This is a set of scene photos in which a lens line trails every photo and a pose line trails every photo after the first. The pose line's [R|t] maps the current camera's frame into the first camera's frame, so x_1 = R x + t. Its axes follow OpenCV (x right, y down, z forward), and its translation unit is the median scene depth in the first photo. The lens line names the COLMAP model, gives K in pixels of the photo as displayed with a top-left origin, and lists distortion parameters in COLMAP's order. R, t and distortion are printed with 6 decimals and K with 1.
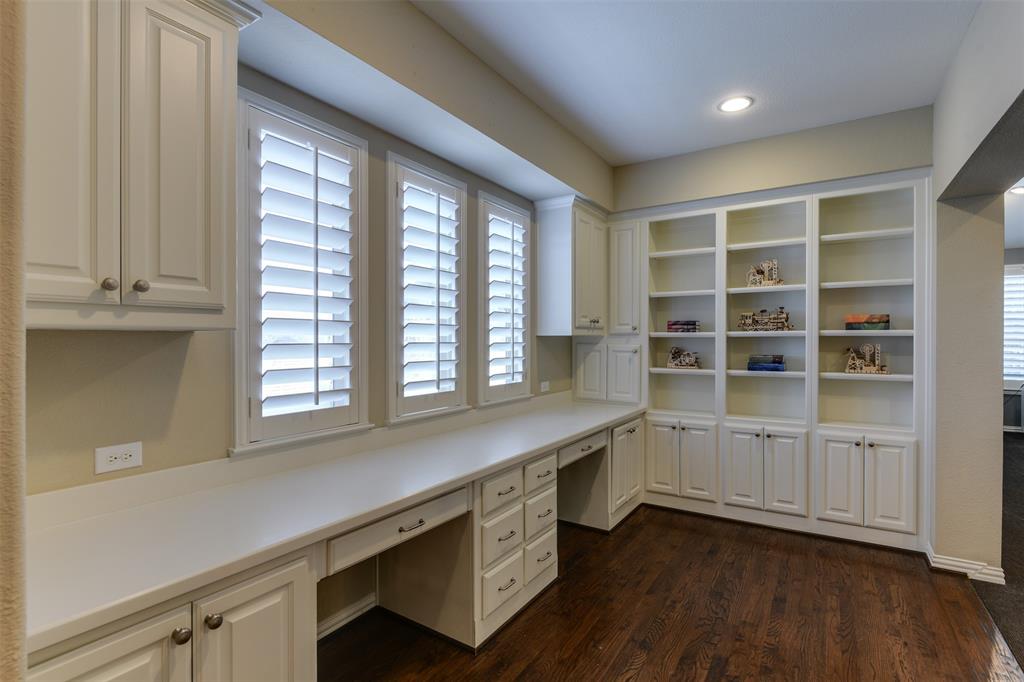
lens RADIAL K [[502.8, 0, 514.8], [0, 502.8, 343.5], [0, 0, 1]] dist [0.000542, -0.000134]
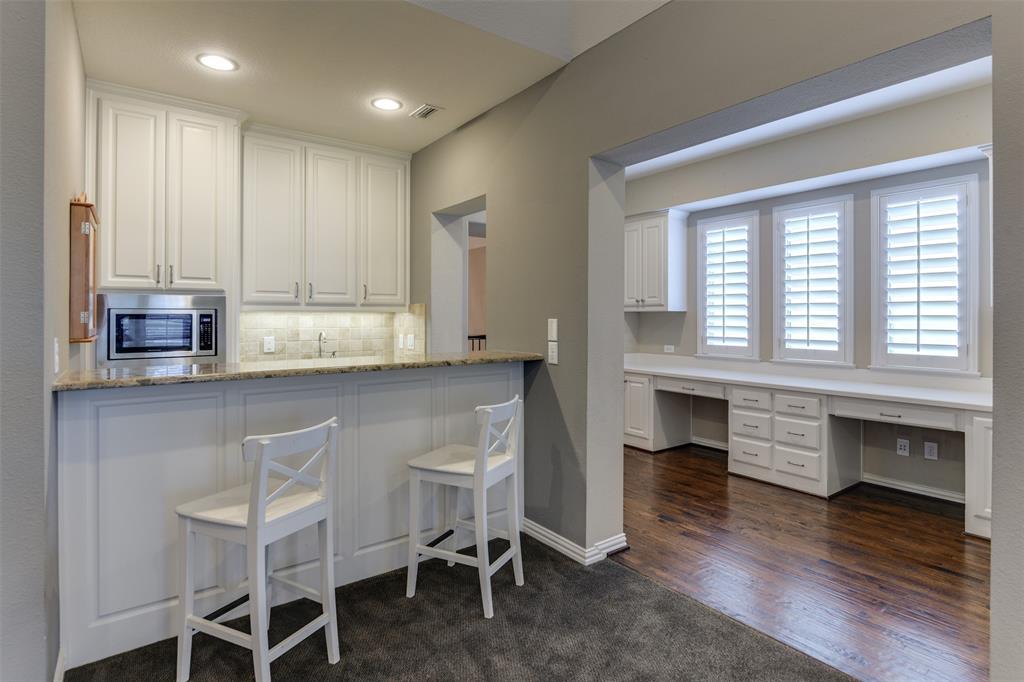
lens RADIAL K [[513.9, 0, 512.1], [0, 513.9, 317.1], [0, 0, 1]] dist [-0.016062, -0.000094]
pose [[-0.369121, 0.000627, -0.929381, 1.852886], [-0.004354, 0.999988, 0.002404, 0.005372], [0.929371, 0.004934, -0.369114, 0.847769]]
